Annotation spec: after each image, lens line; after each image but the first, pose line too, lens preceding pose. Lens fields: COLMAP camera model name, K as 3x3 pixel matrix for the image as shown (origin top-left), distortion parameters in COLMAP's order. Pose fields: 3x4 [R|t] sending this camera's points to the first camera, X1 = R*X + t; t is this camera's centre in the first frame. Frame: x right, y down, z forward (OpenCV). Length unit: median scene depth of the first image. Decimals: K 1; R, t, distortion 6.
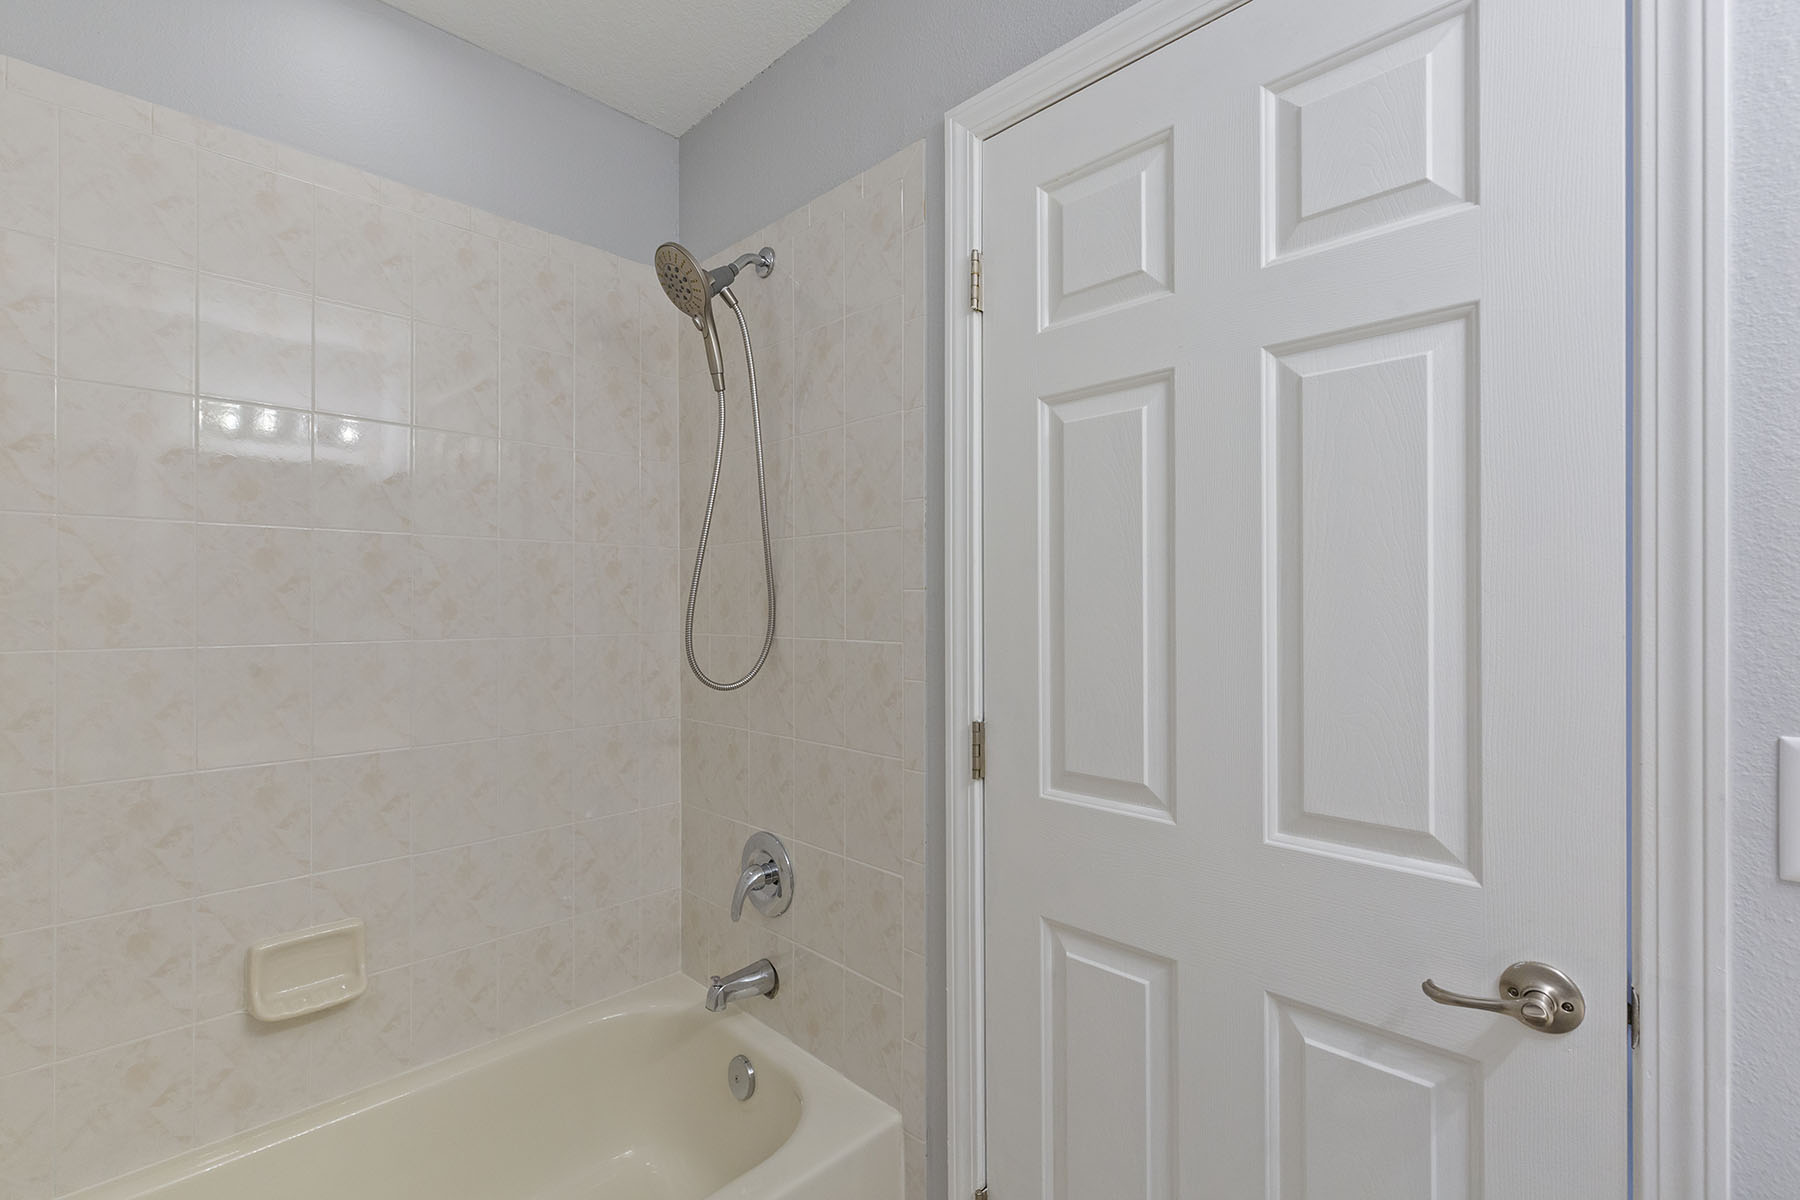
lens RADIAL K [[795.5, 0, 900.0], [0, 795.5, 600.0], [0, 0, 1]] dist [0.012600, -0.006064]
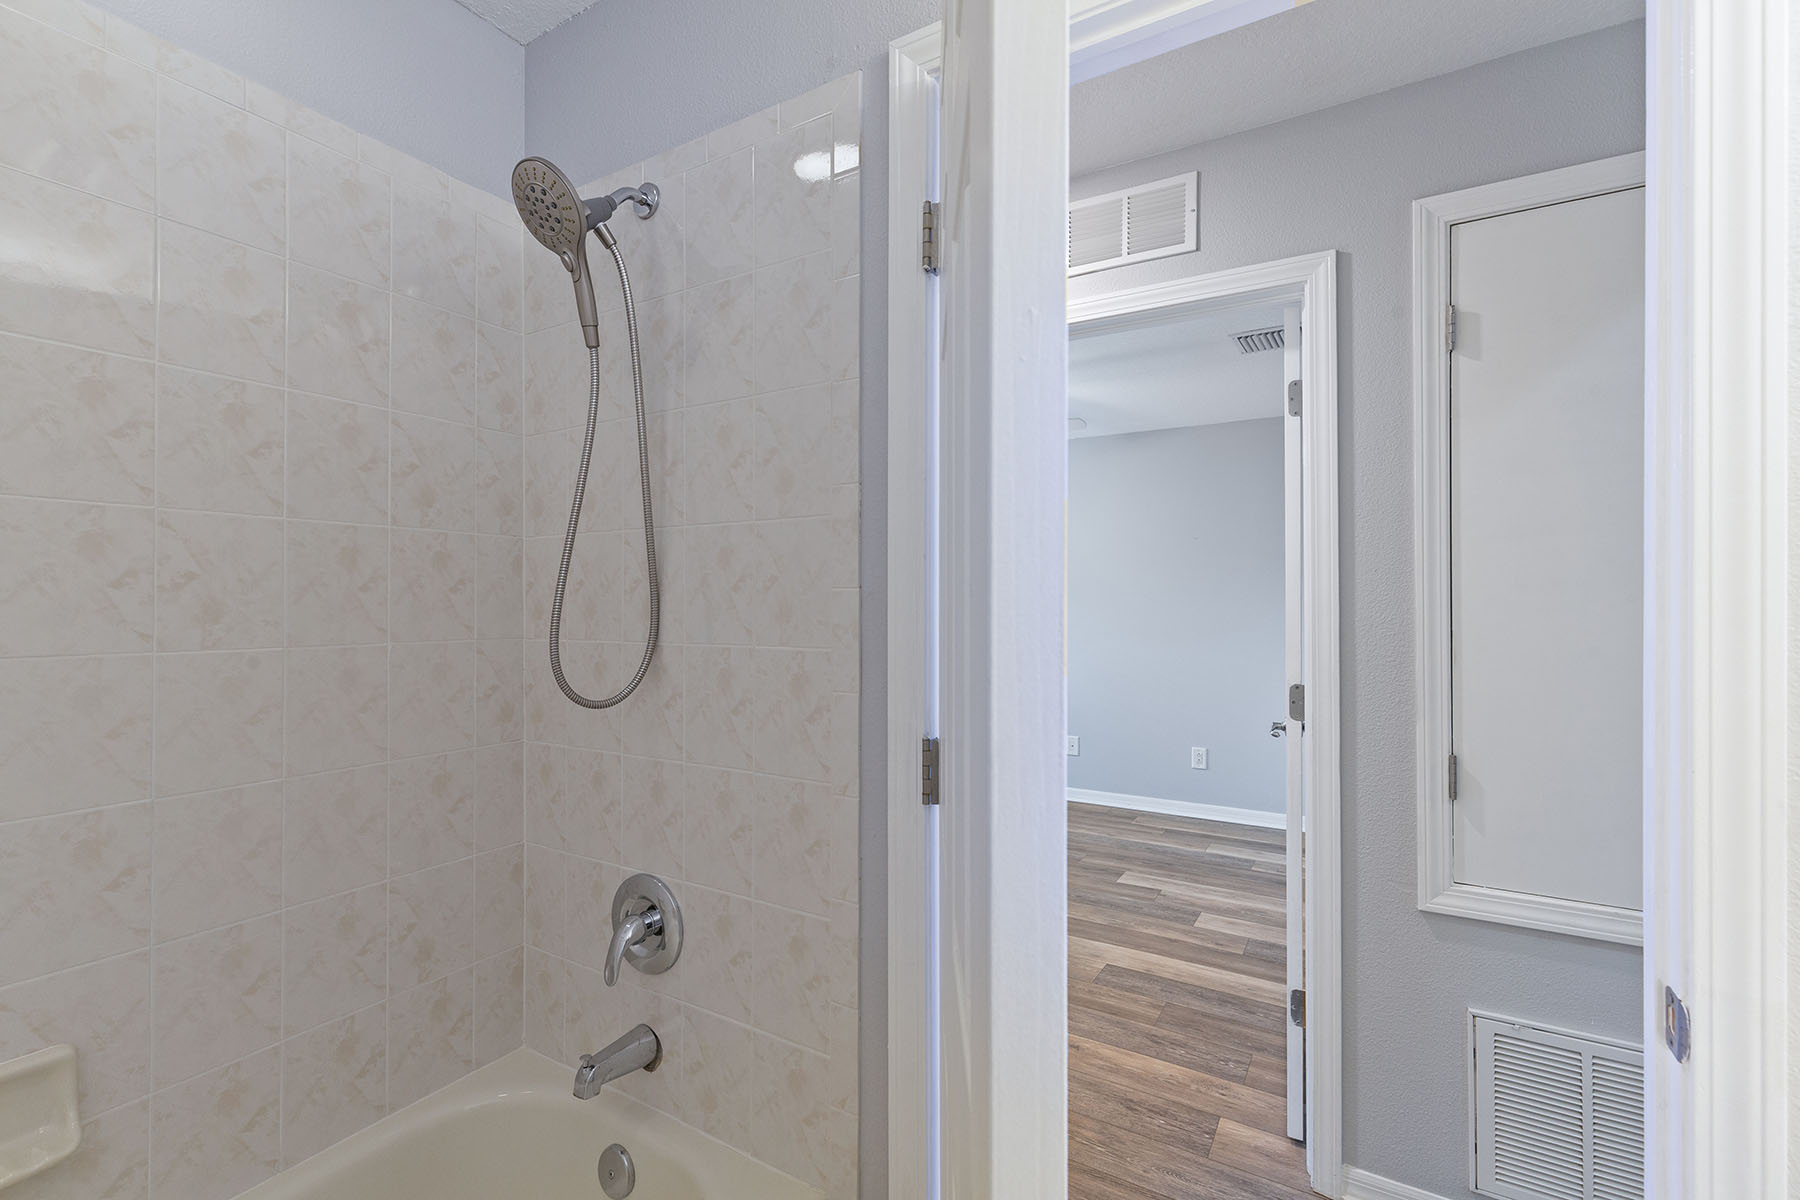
lens RADIAL K [[797.7, 0, 893.9], [0, 797.7, 599.4], [0, 0, 1]] dist [0.006574, -0.000129]
pose [[0.973534, 0.003311, 0.228518, -0.111057], [-0.003064, 0.999994, -0.001434, 0.000073], [-0.228521, 0.000696, 0.973539, 0.120078]]
